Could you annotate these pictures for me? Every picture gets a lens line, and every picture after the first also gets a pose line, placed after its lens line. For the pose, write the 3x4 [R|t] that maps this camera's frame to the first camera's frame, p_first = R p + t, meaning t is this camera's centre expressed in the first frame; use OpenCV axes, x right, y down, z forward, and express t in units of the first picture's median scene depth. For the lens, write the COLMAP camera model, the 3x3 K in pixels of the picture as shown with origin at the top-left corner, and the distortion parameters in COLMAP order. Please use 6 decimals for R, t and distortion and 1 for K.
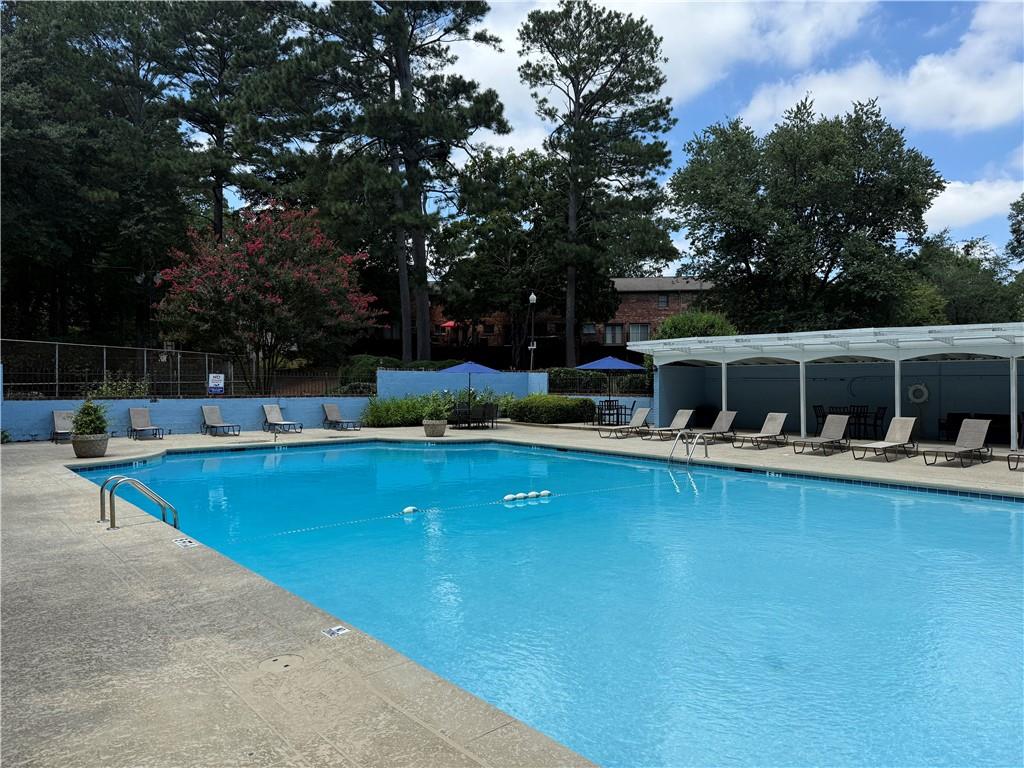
lens RADIAL K [[721.5, 0, 513.5], [0, 721.5, 377.0], [0, 0, 1]] dist [0.037486, -0.050589]
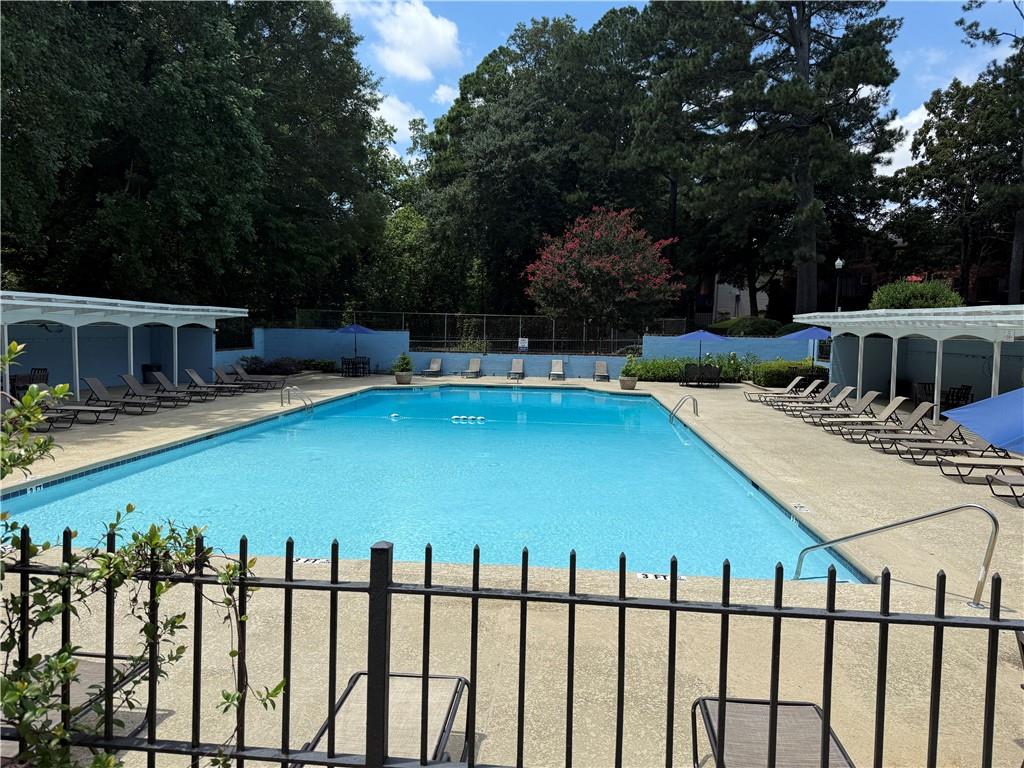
lens RADIAL K [[721.5, 0, 504.8], [0, 721.5, 390.7], [0, 0, 1]] dist [0.037486, -0.050589]
pose [[0.703517, 0.072805, -0.706940, 0.574748], [-0.013194, 0.995905, 0.089434, -0.026407], [0.710556, -0.053591, 0.701596, -0.070173]]
